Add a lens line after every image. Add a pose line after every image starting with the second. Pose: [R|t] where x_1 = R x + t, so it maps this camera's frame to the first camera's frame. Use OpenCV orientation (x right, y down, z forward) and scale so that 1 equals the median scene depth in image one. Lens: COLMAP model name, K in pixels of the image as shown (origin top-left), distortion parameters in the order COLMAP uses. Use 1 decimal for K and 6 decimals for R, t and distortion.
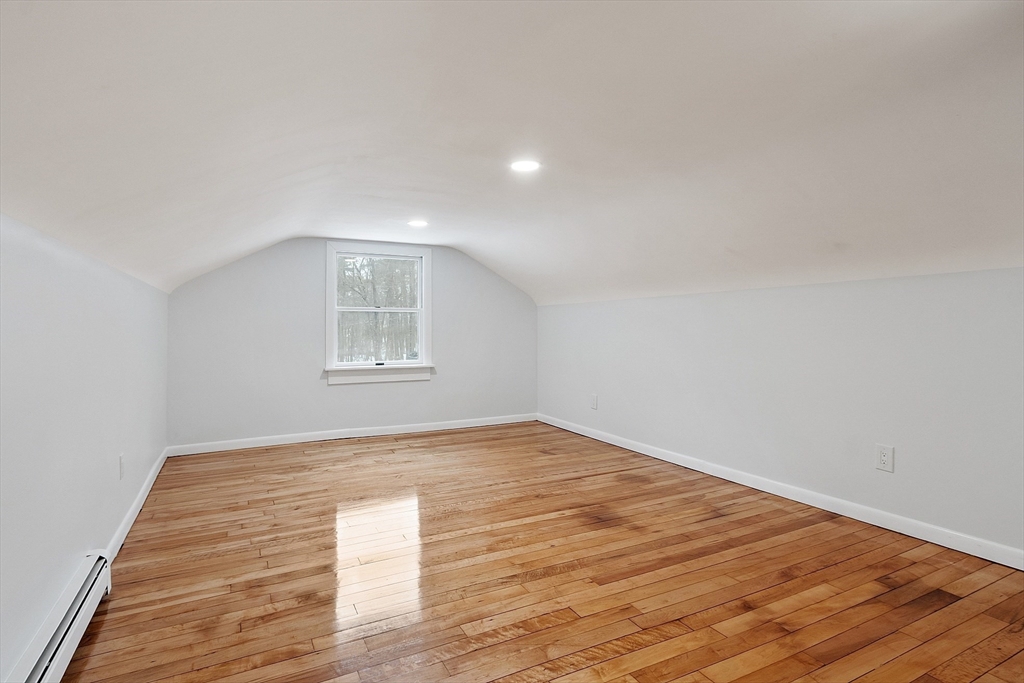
lens RADIAL K [[523.2, 0, 511.7], [0, 523.2, 345.8], [0, 0, 1]] dist [0.003275, 0.000183]
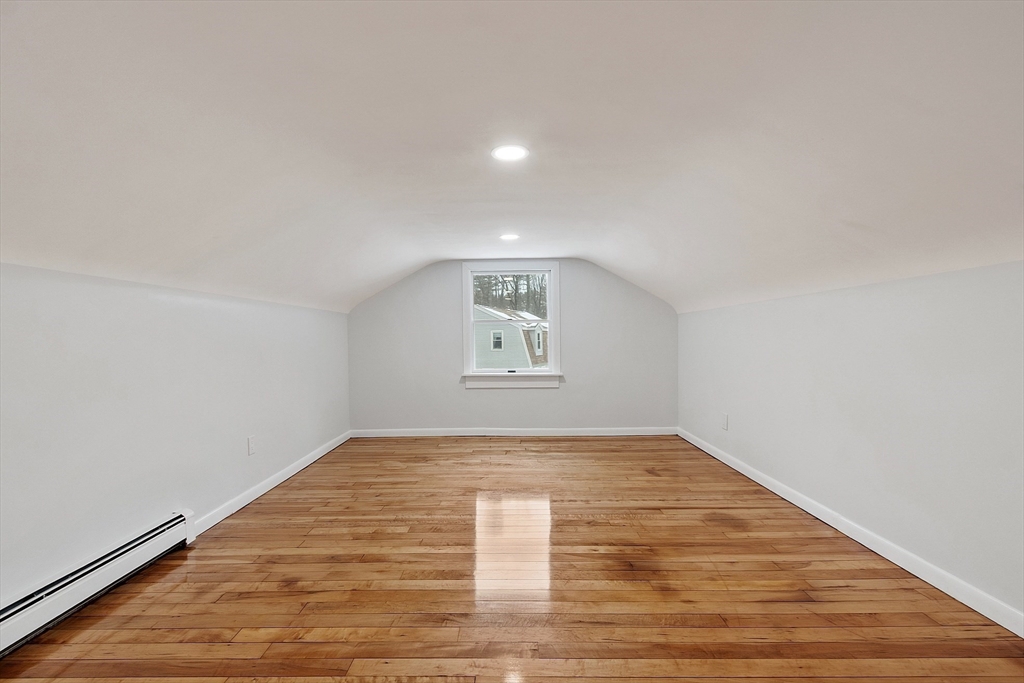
lens RADIAL K [[451.8, 0, 523.0], [0, 451.8, 362.3], [0, 0, 1]] dist [0.003064, -0.001725]
pose [[0.880868, 0.017937, -0.473023, 0.310960], [-0.008195, 0.999710, 0.022648, -0.007675], [0.473292, -0.016074, 0.880759, 0.256096]]
